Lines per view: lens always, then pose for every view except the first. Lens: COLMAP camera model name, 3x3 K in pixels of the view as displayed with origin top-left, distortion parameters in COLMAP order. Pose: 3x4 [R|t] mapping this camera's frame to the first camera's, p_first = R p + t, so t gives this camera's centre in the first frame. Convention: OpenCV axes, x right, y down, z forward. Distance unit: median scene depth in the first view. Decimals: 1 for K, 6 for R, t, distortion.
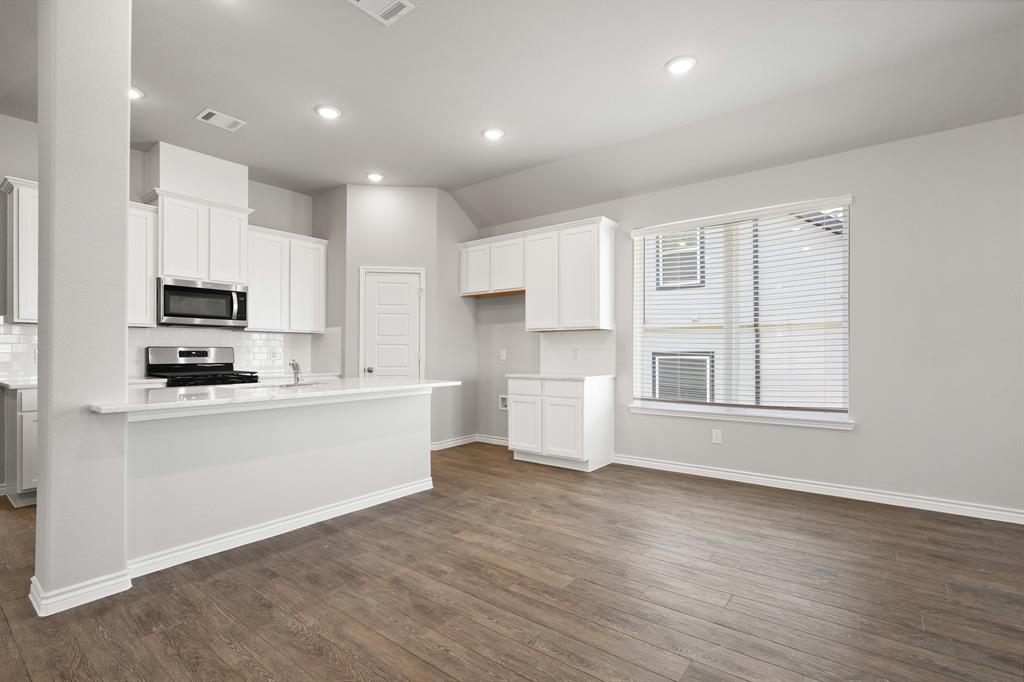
lens RADIAL K [[472.5, 0, 512.3], [0, 472.5, 350.8], [0, 0, 1]] dist [-0.004017, -0.000683]
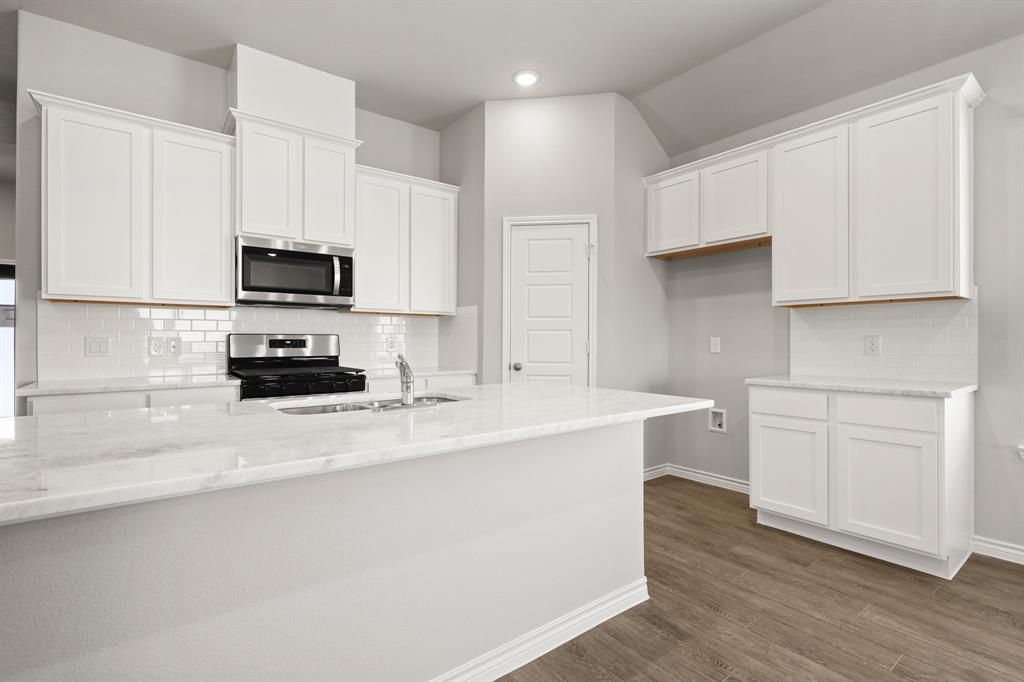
lens RADIAL K [[472.5, 0, 512.6], [0, 472.5, 340.4], [0, 0, 1]] dist [-0.004017, -0.000683]
pose [[0.967567, -0.000353, -0.252615, -0.148290], [0.000728, 0.999999, 0.001391, 0.000790], [0.252614, -0.001530, 0.967566, 0.367314]]
